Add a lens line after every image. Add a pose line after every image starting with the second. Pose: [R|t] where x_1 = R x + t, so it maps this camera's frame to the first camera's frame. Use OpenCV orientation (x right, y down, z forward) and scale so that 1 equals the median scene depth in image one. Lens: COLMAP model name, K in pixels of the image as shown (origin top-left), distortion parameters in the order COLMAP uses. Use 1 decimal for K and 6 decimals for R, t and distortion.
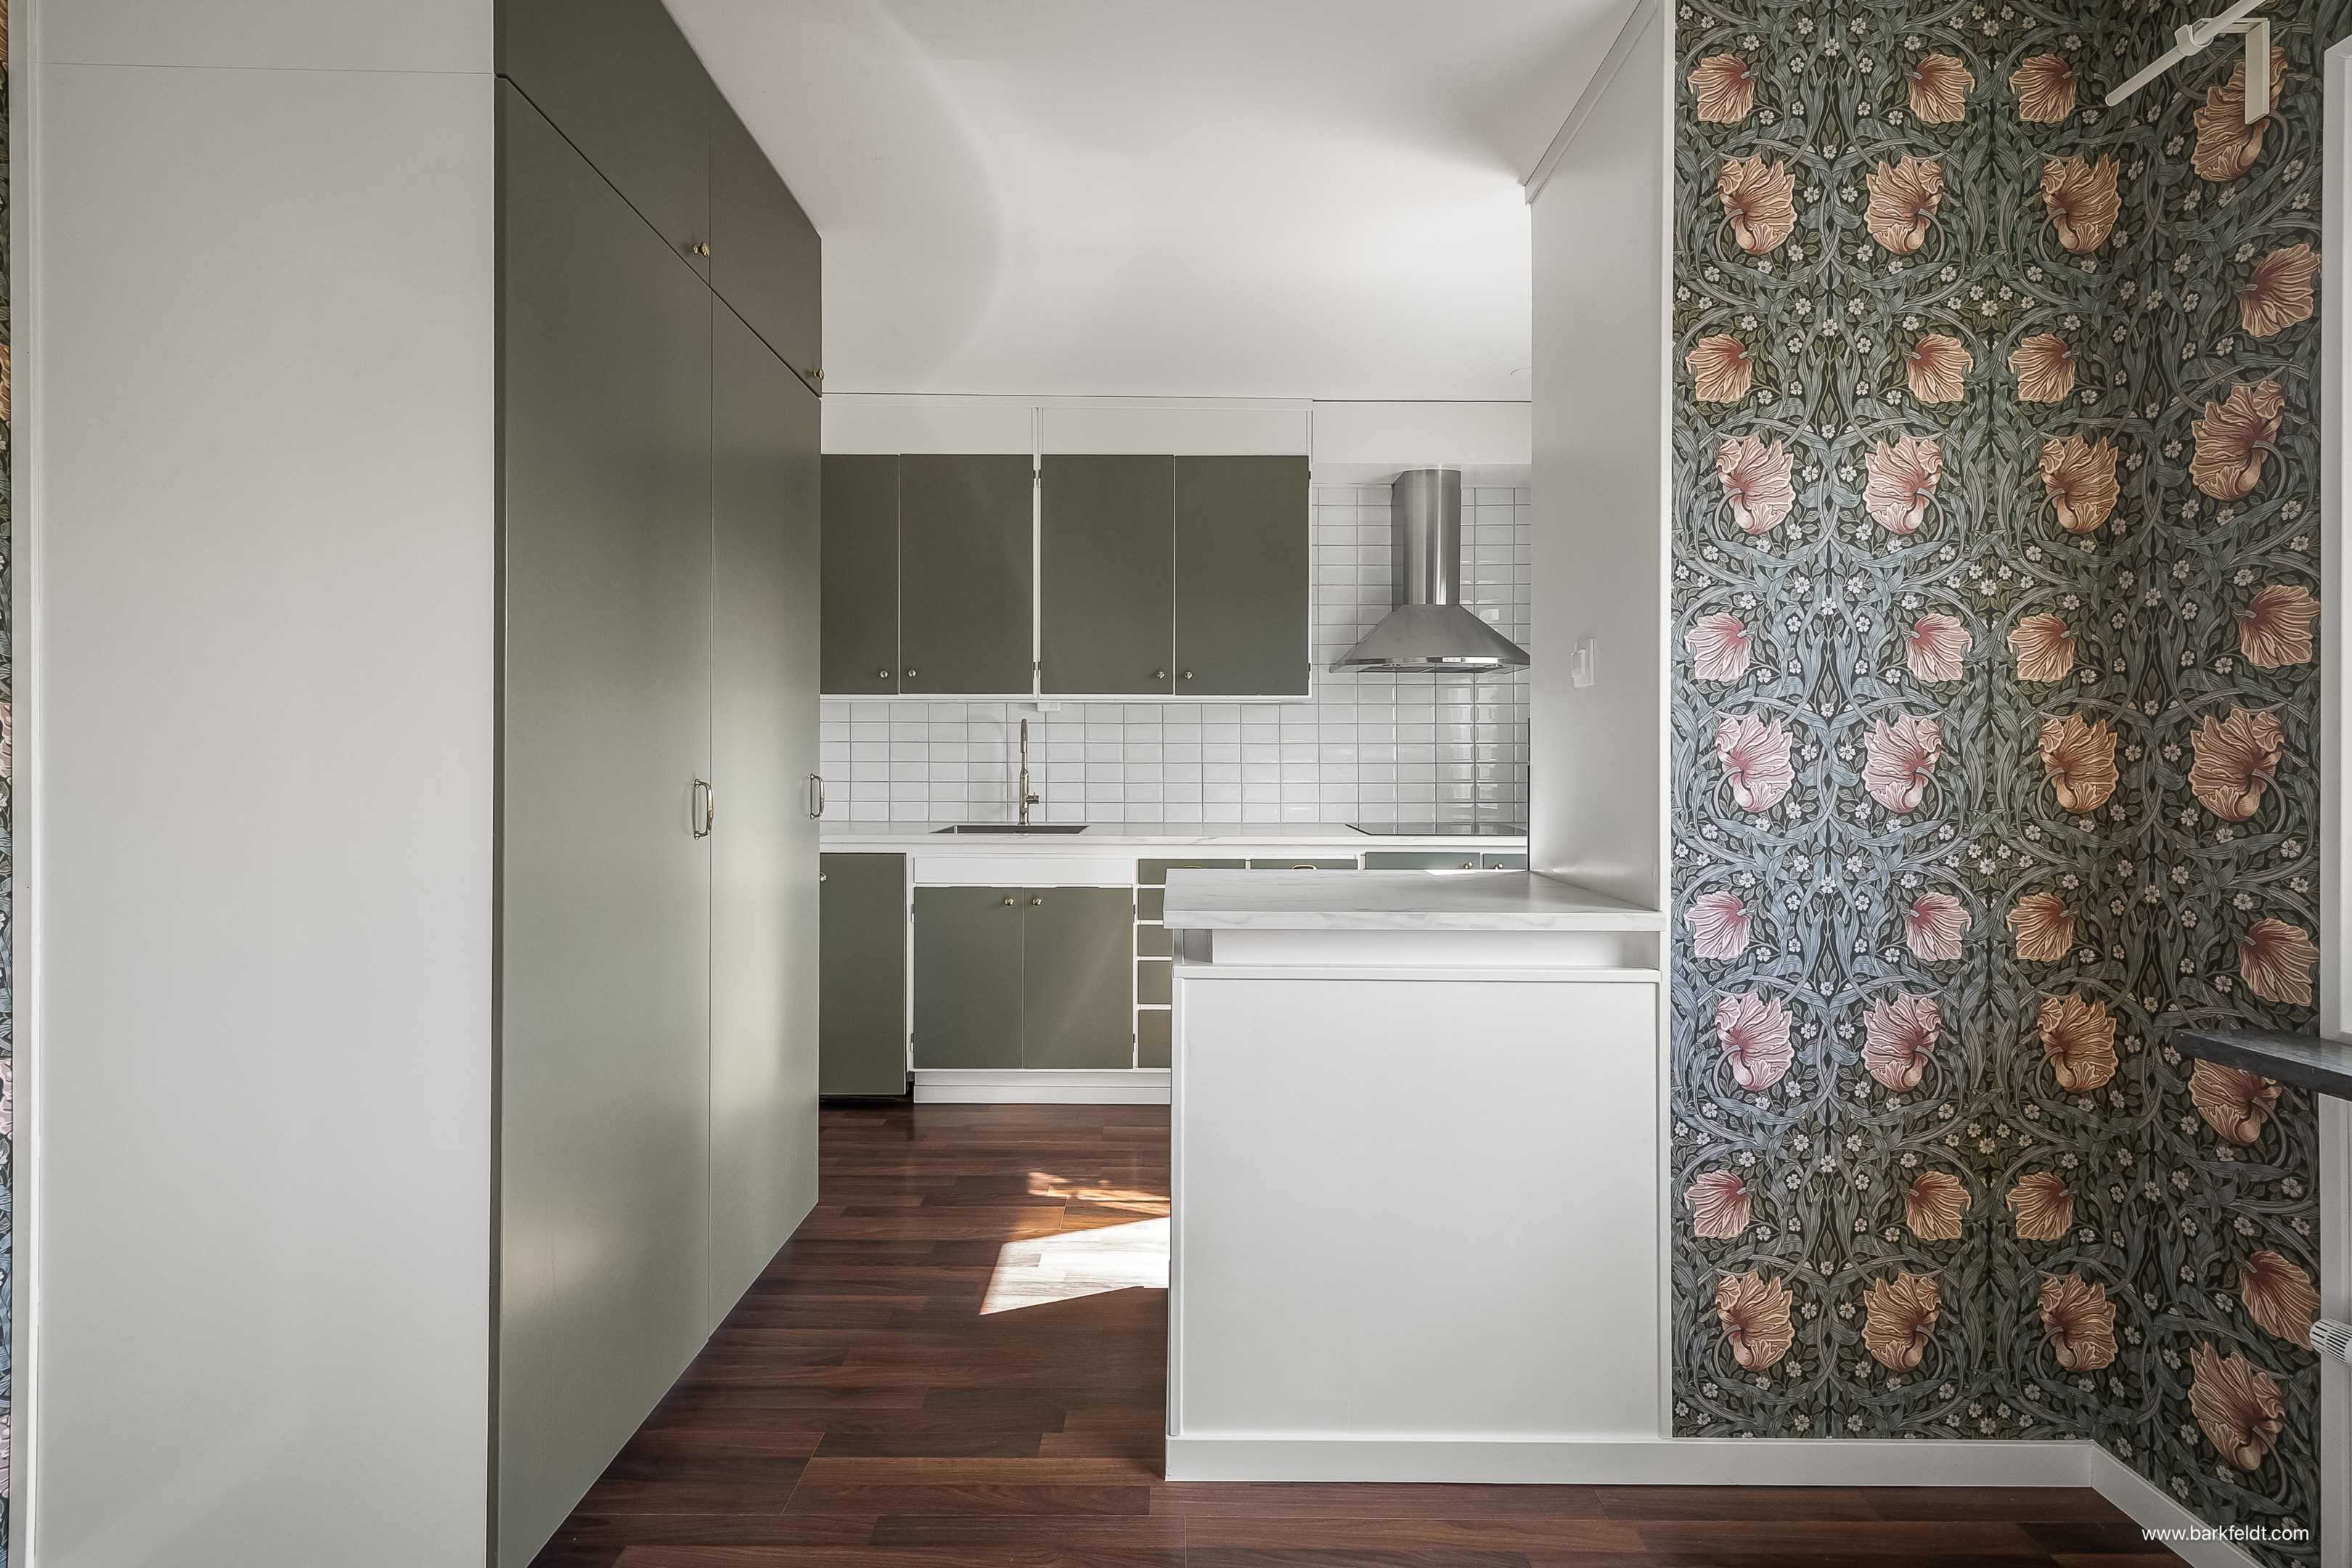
lens RADIAL K [[1027.8, 0, 1162.5], [0, 1027.8, 764.2], [0, 0, 1]] dist [0.004811, 0.000084]
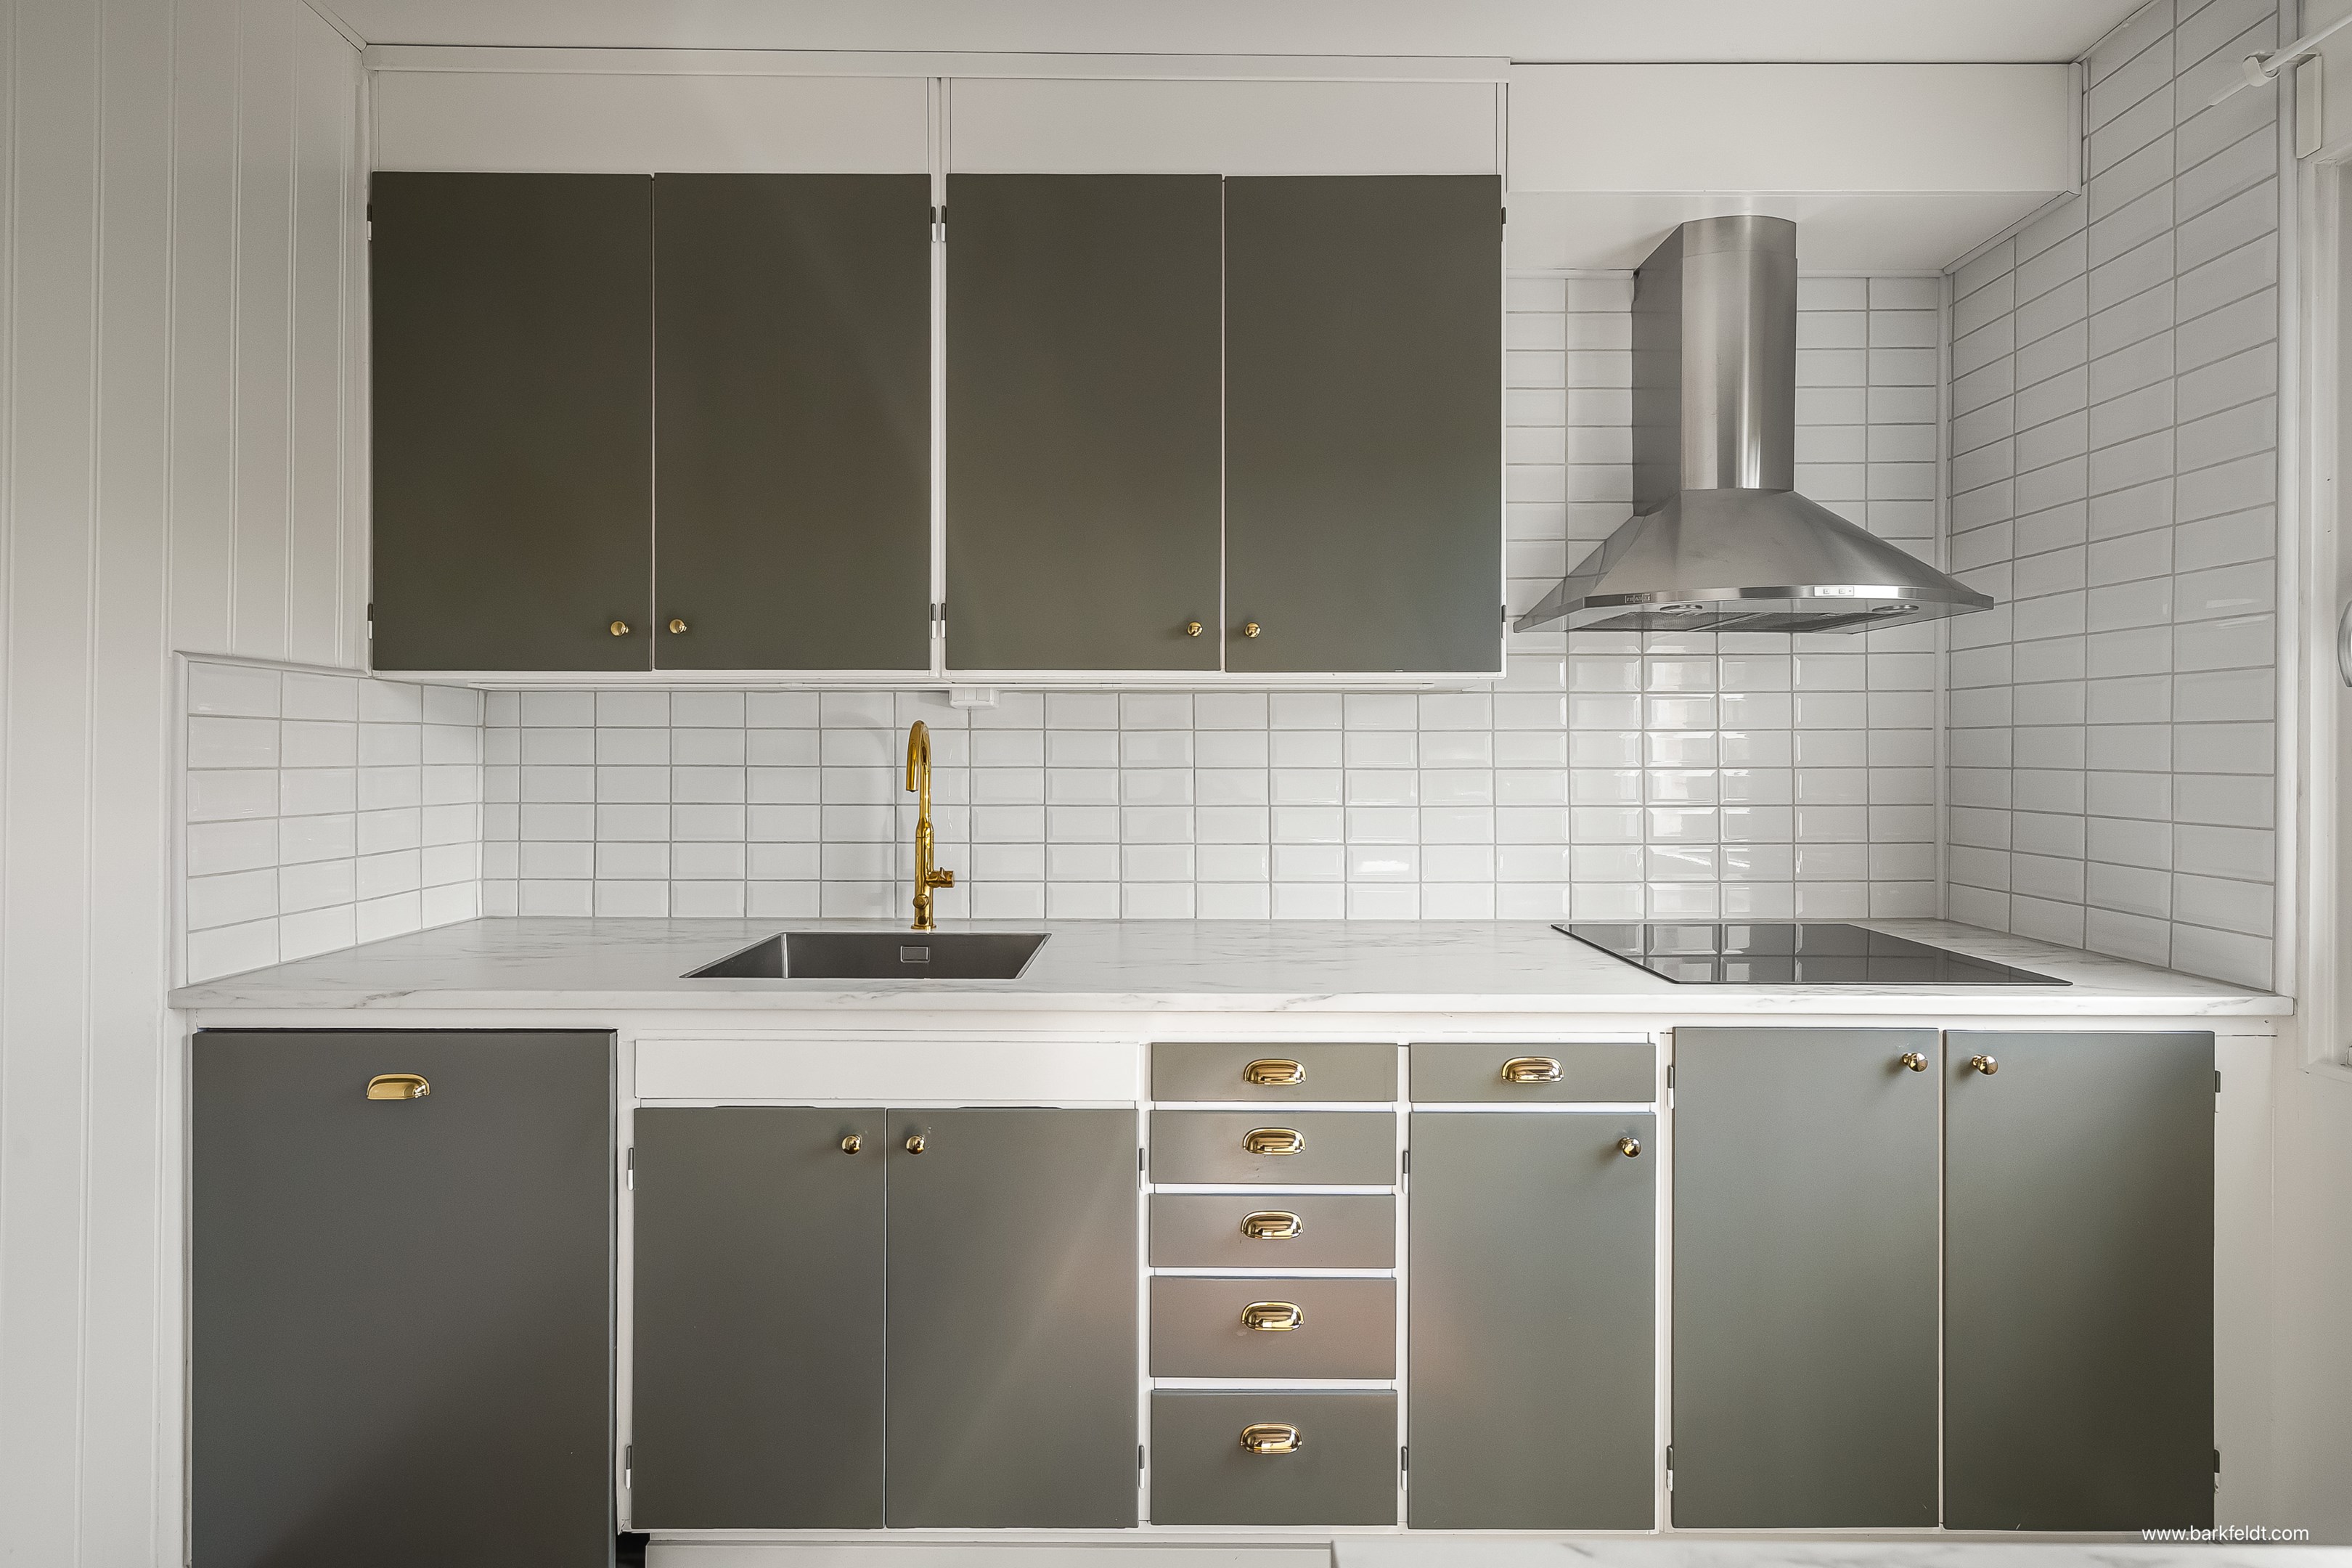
lens RADIAL K [[1027.8, 0, 1179.6], [0, 1027.8, 762.3], [0, 0, 1]] dist [0.004811, 0.000084]
pose [[0.999919, -0.000996, 0.012683, -0.015062], [0.001078, 0.999978, -0.006488, -0.021477], [-0.012677, 0.006501, 0.999899, 0.515138]]
